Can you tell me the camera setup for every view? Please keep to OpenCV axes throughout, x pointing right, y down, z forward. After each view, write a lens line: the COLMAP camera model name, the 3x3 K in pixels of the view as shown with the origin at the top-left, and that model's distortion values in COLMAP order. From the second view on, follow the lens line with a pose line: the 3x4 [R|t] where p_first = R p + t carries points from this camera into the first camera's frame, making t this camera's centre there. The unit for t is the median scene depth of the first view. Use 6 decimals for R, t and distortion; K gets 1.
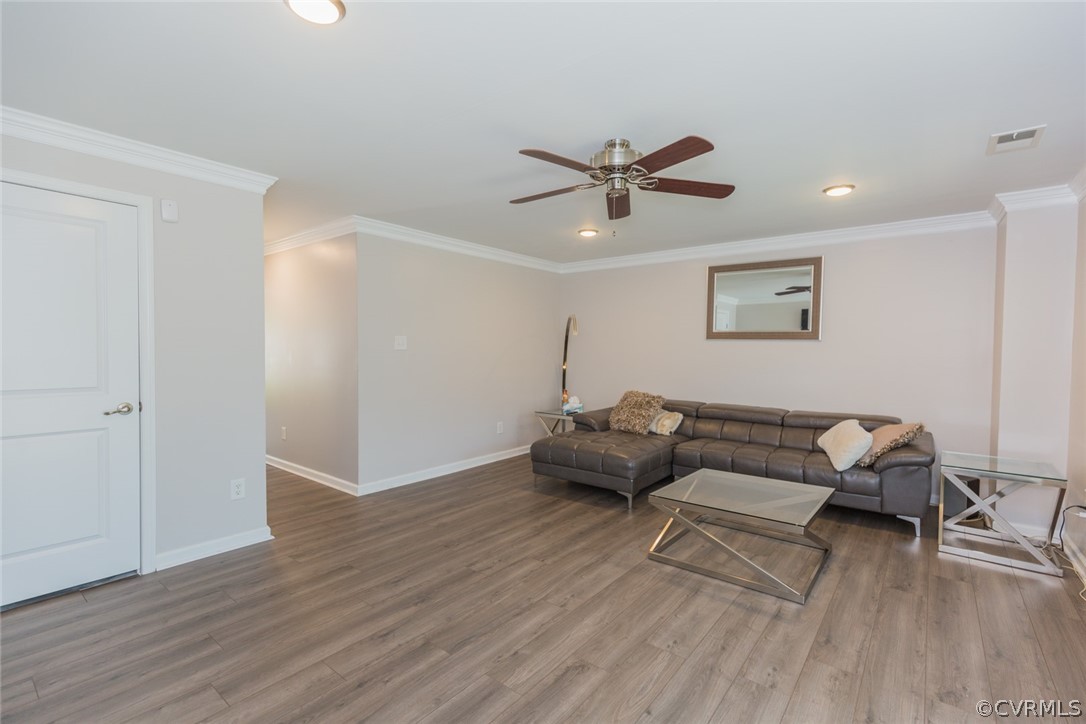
lens RADIAL K [[492.3, 0, 549.2], [0, 492.3, 364.1], [0, 0, 1]] dist [0.003045, -0.000334]
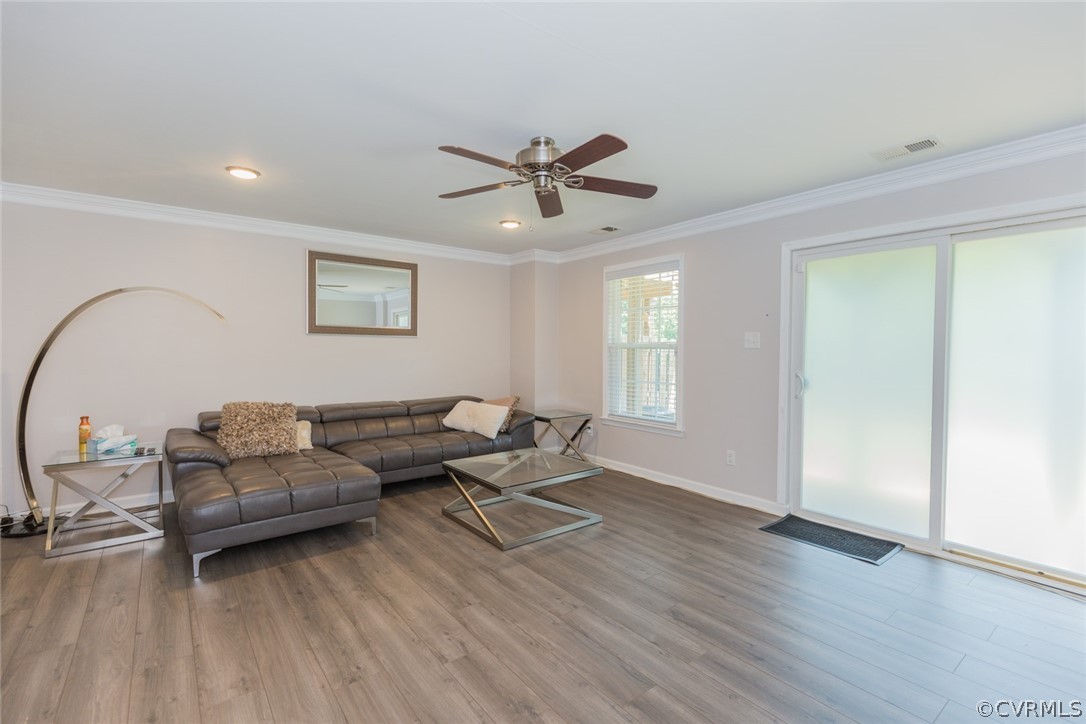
lens RADIAL K [[492.3, 0, 549.2], [0, 492.3, 364.1], [0, 0, 1]] dist [0.003045, -0.000334]
pose [[0.237356, -0.040451, 0.970580, -0.777095], [0.029319, 0.998976, 0.034464, -0.024522], [-0.970980, 0.020276, 0.238299, 0.681321]]
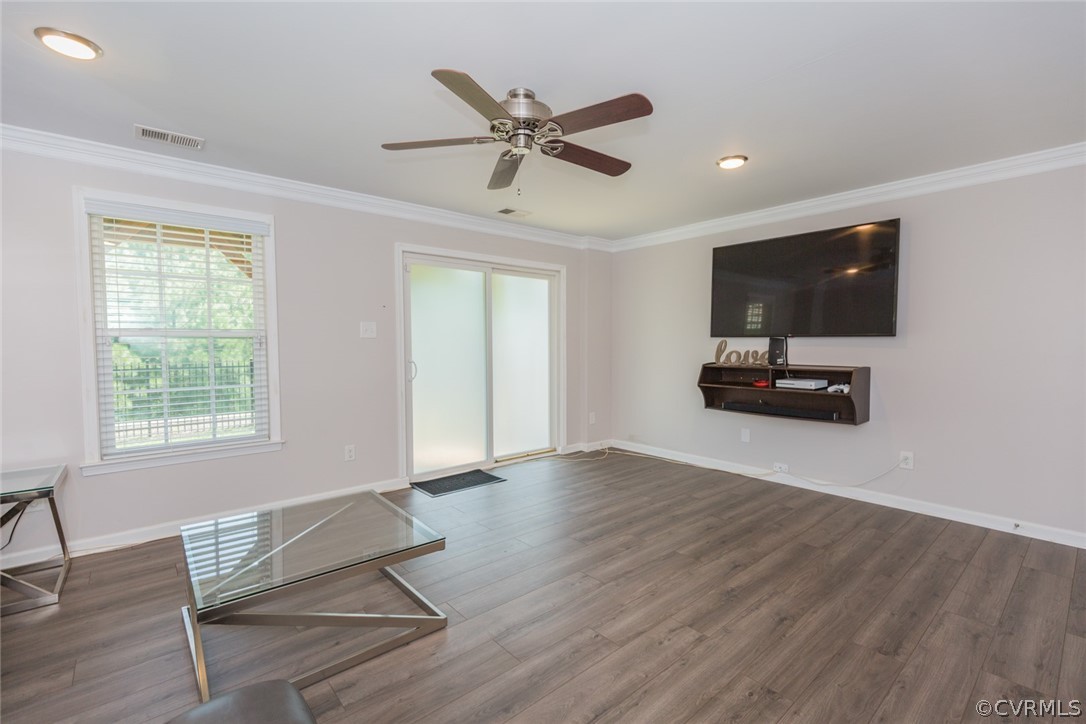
lens RADIAL K [[482.7, 0, 546.6], [0, 482.7, 365.5], [0, 0, 1]] dist [-0.003152, -0.000555]
pose [[-0.981239, -0.015441, 0.192176, -0.069242], [-0.000073, 0.996817, 0.079719, -0.035135], [-0.192796, 0.078209, -0.978117, 1.682366]]
